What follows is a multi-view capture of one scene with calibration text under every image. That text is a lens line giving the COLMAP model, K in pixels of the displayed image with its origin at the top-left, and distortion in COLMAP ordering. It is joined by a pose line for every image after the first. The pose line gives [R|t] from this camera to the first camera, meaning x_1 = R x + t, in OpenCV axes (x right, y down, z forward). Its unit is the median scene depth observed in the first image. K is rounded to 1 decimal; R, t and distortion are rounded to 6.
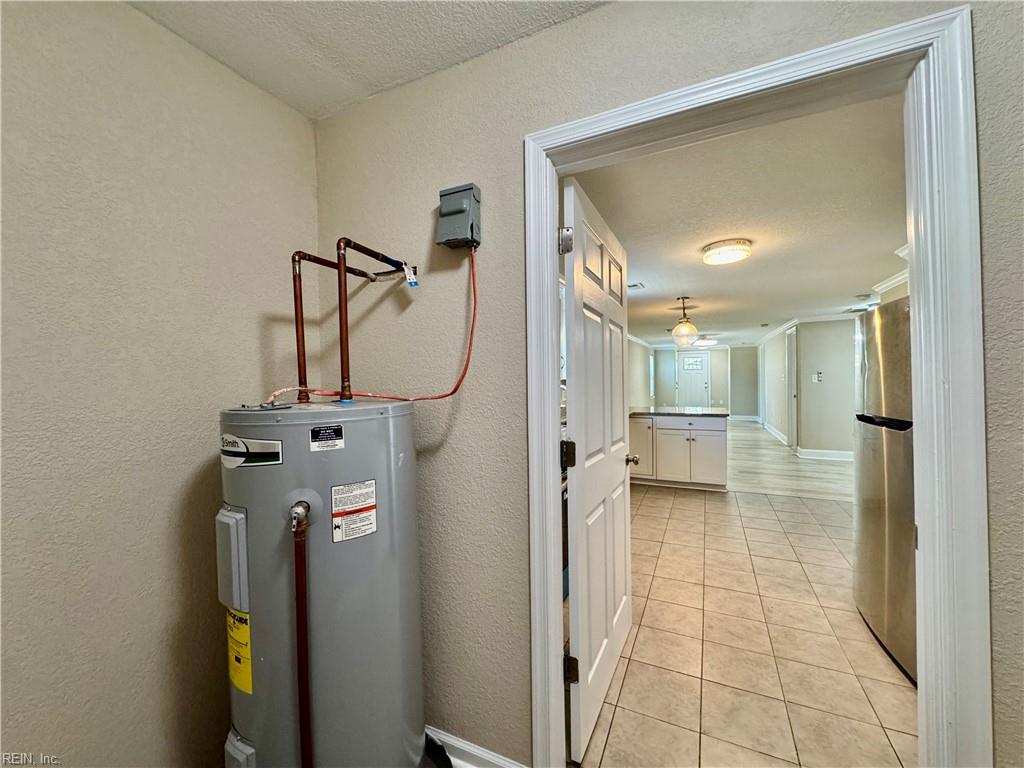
lens RADIAL K [[411.3, 0, 513.7], [0, 411.3, 380.0], [0, 0, 1]] dist [0.001179, 0.000157]
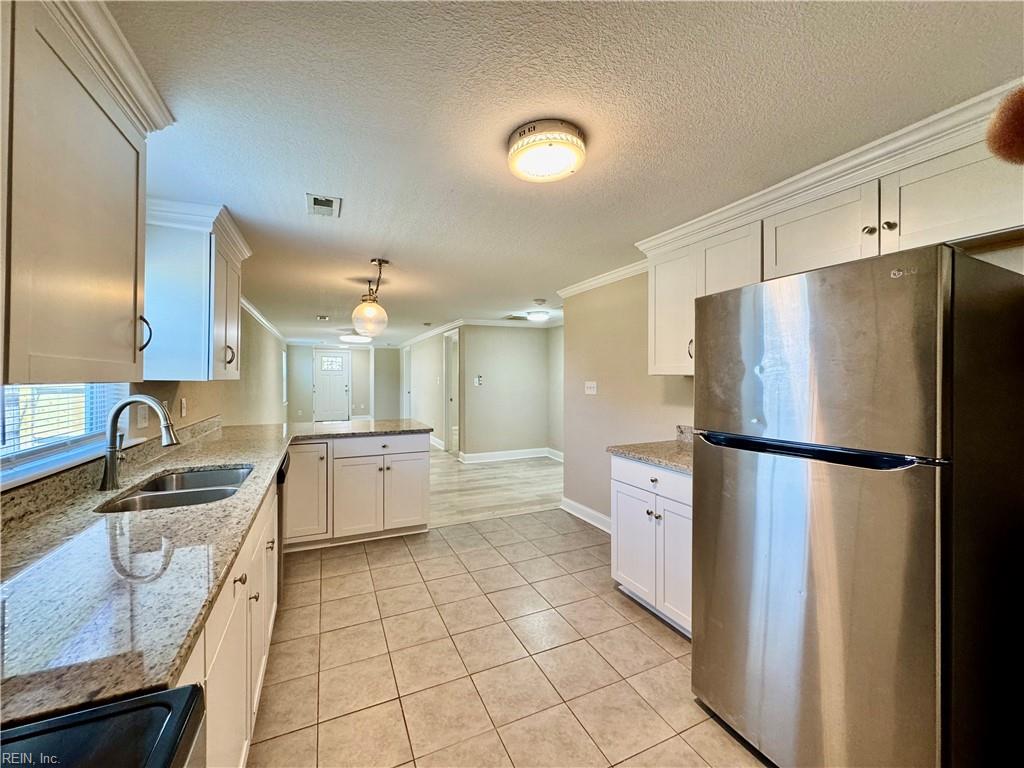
lens RADIAL K [[411.3, 0, 513.0], [0, 411.3, 380.4], [0, 0, 1]] dist [0.001179, 0.000157]
pose [[0.646047, 0.009052, 0.763244, 0.040418], [-0.005091, 0.999959, -0.007550, -0.000459], [-0.763281, 0.000992, 0.646066, 0.401218]]
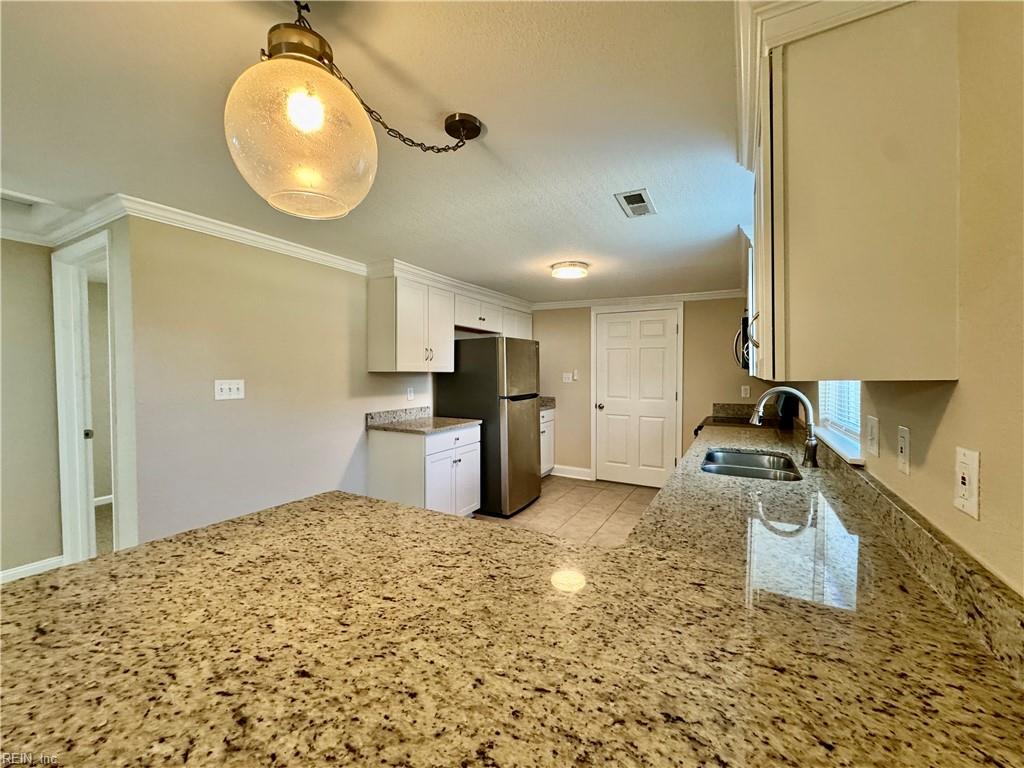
lens RADIAL K [[411.3, 0, 511.5], [0, 411.3, 380.3], [0, 0, 1]] dist [0.001179, 0.000157]
pose [[-0.996769, 0.013156, 0.079234, 0.352117], [0.014969, 0.999639, 0.022333, -0.010418], [-0.078911, 0.023446, -0.996606, 1.318145]]
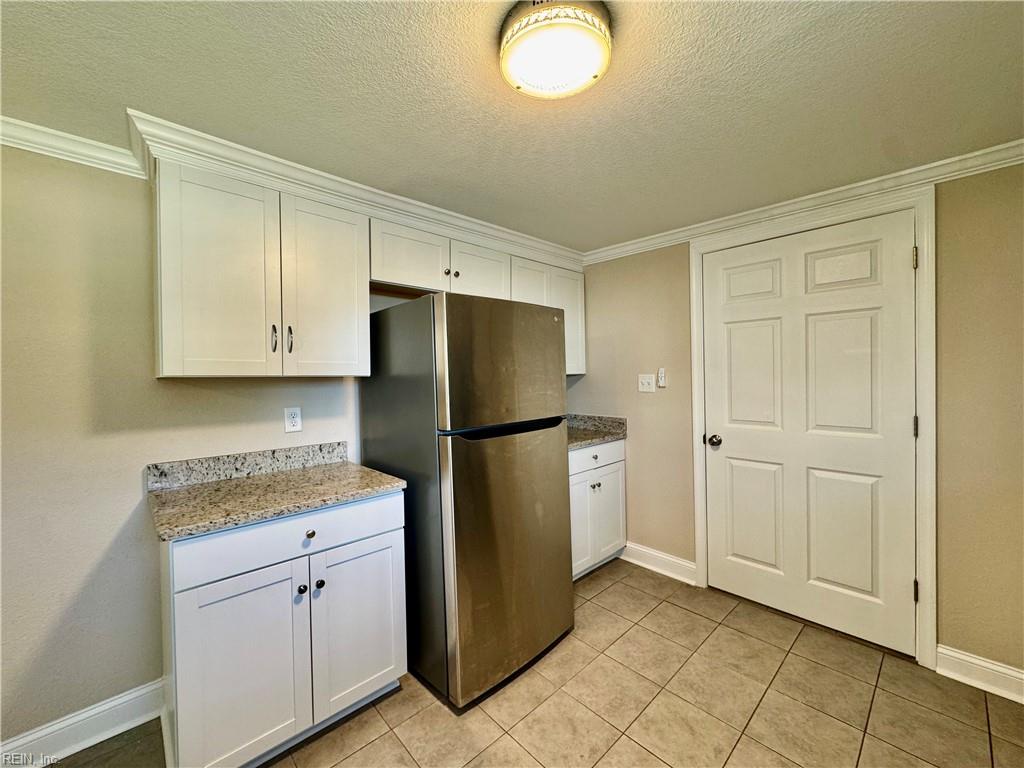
lens RADIAL K [[411.3, 0, 516.2], [0, 411.3, 378.8], [0, 0, 1]] dist [0.001179, 0.000157]
pose [[-0.929165, 0.027107, 0.368671, 0.245999], [0.031100, 0.999504, 0.004892, -0.004821], [-0.368355, 0.016011, -0.929547, 0.817989]]
